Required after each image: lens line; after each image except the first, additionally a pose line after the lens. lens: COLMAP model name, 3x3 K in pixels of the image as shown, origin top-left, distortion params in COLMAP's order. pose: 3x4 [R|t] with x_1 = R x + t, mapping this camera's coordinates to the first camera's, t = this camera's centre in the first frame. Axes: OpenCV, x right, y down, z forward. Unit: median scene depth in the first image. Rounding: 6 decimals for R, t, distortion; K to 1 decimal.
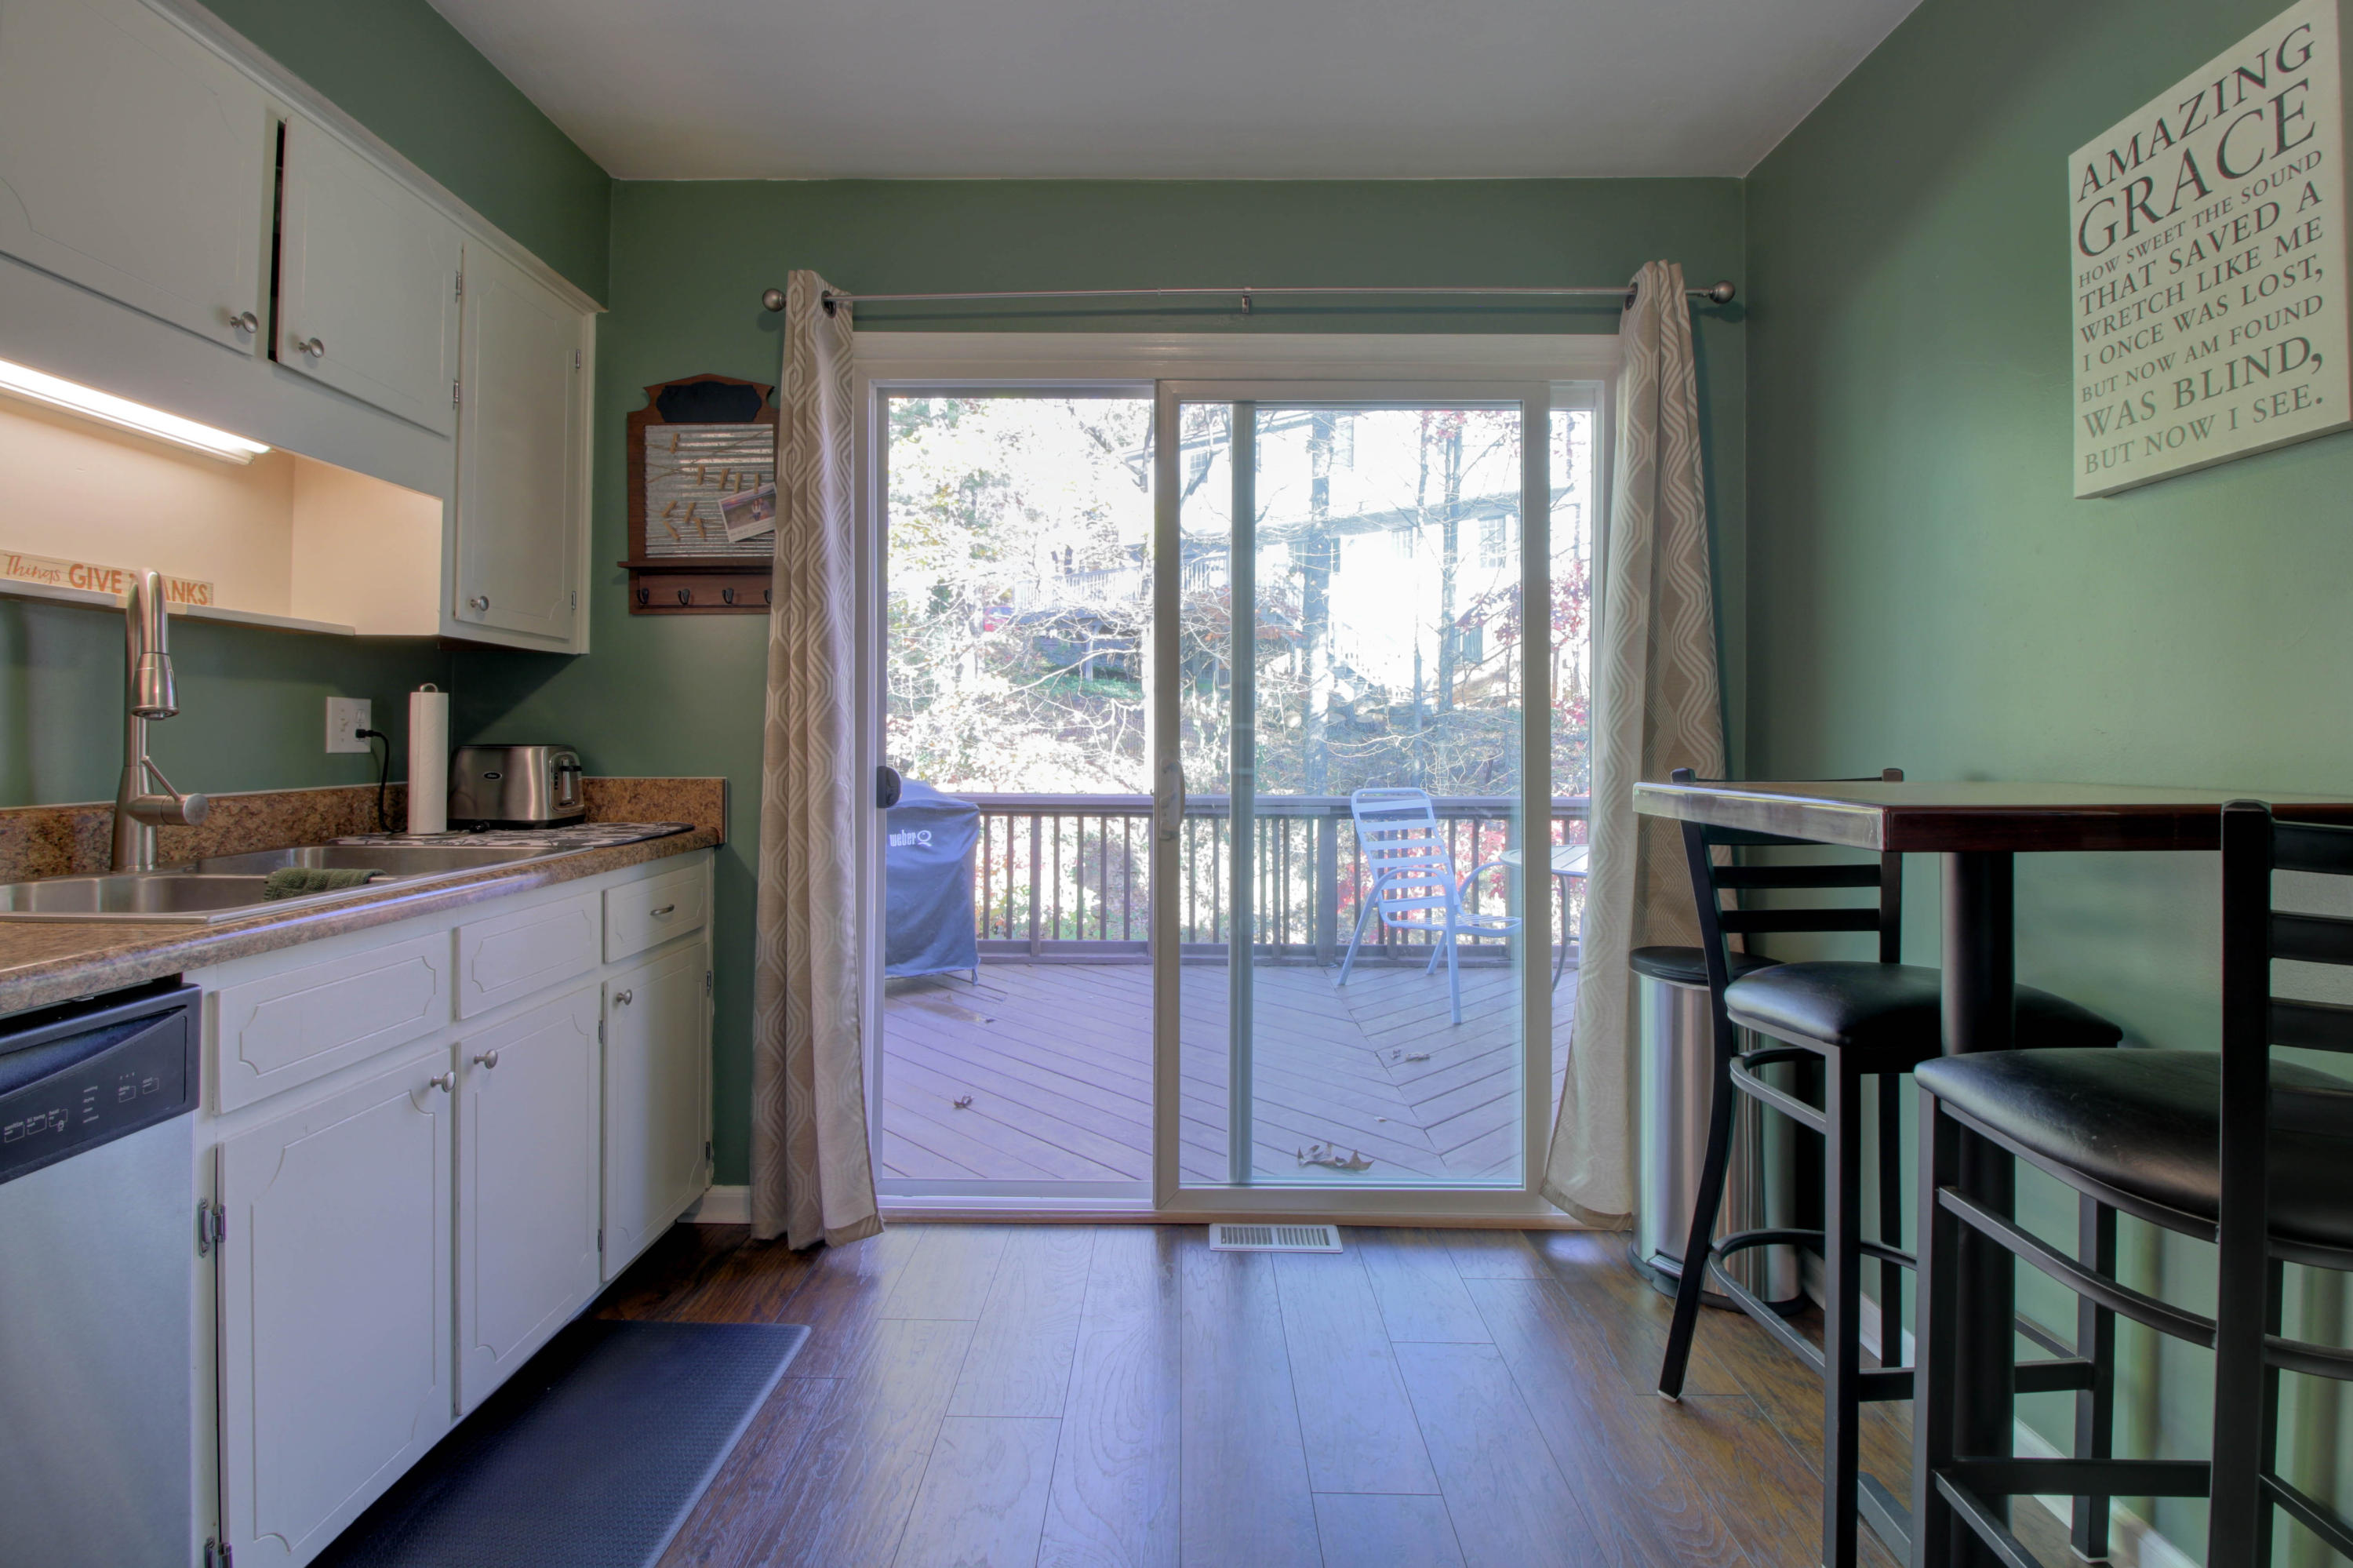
lens RADIAL K [[1098.4, 0, 1168.8], [0, 1098.4, 720.0], [0, 0, 1]] dist [0.000781, -0.010208]
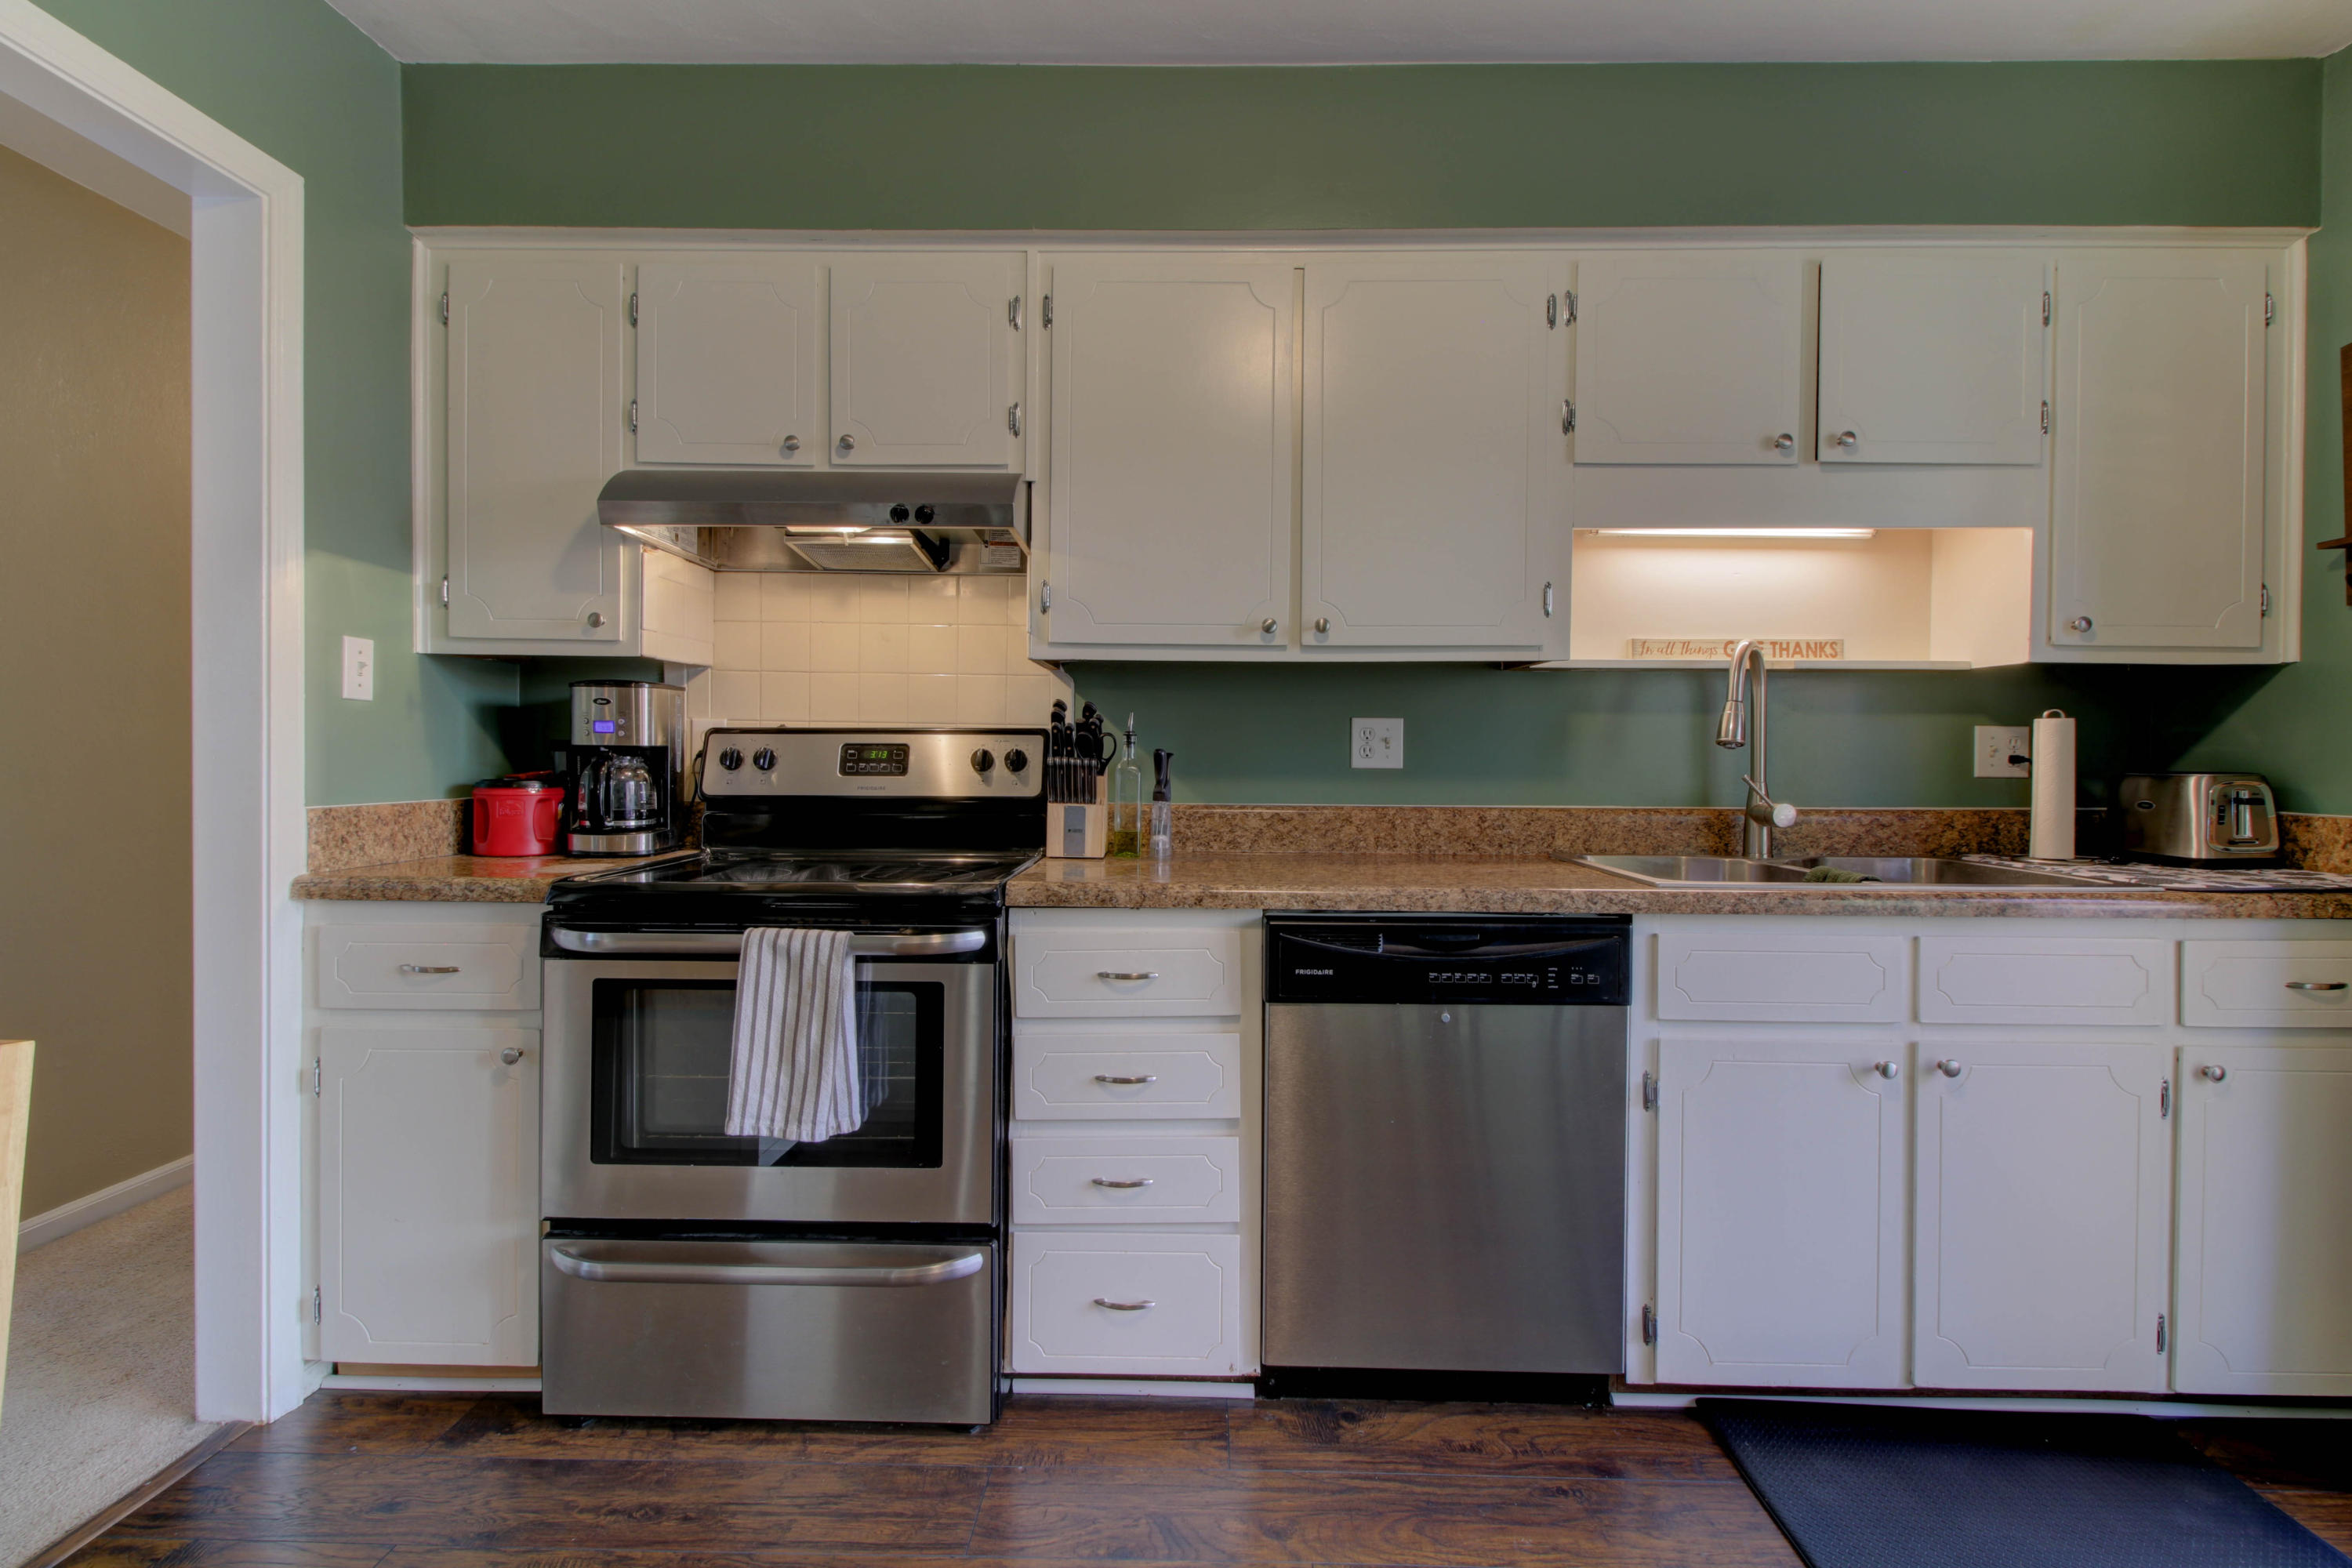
lens RADIAL K [[1085.3, 0, 1170.4], [0, 1085.3, 763.8], [0, 0, 1]] dist [0.001878, -0.013245]
pose [[-0.027899, 0.003851, -0.999603, 0.346891], [0.010092, 0.999943, 0.003571, 0.004901], [0.999560, -0.009988, -0.027937, 0.226178]]
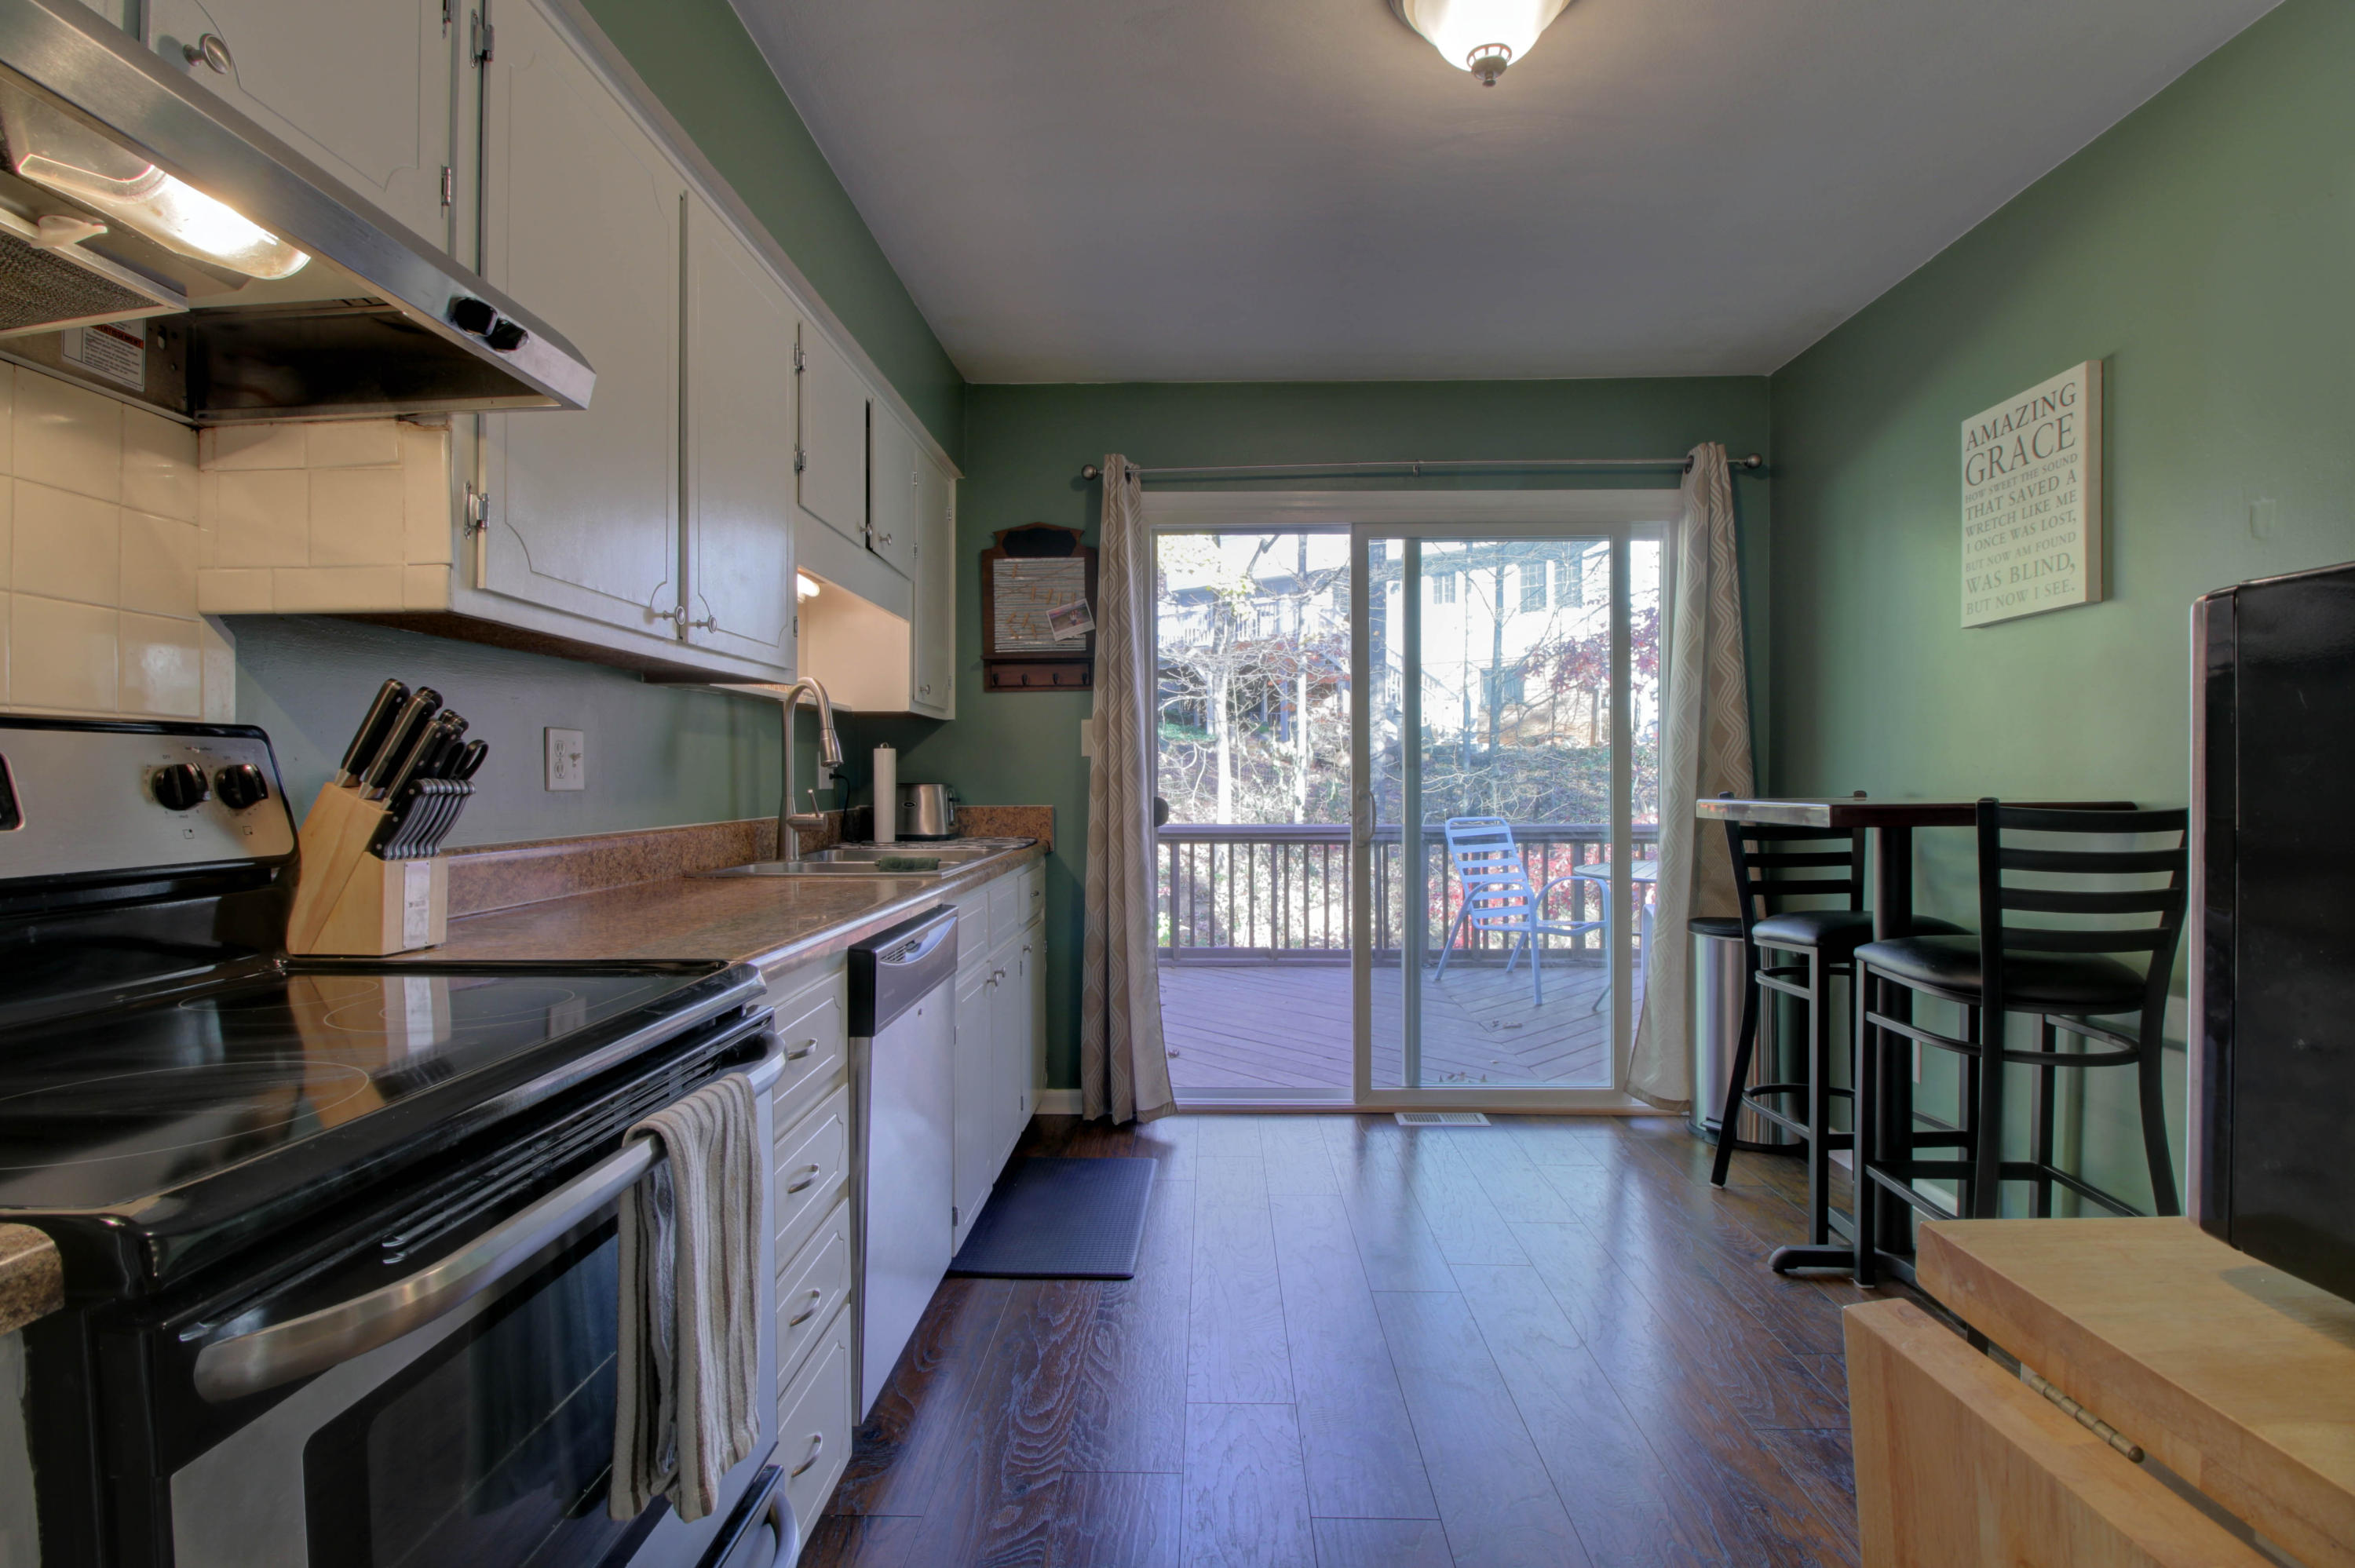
lens RADIAL K [[1054.2, 0, 1212.6], [0, 1054.2, 781.9], [0, 0, 1]] dist [-0.000534, -0.003746]
pose [[0.999925, -0.007424, -0.009774, -0.218686], [0.007616, 0.999777, 0.019712, -0.004369], [0.009625, -0.019785, 0.999758, -0.446976]]
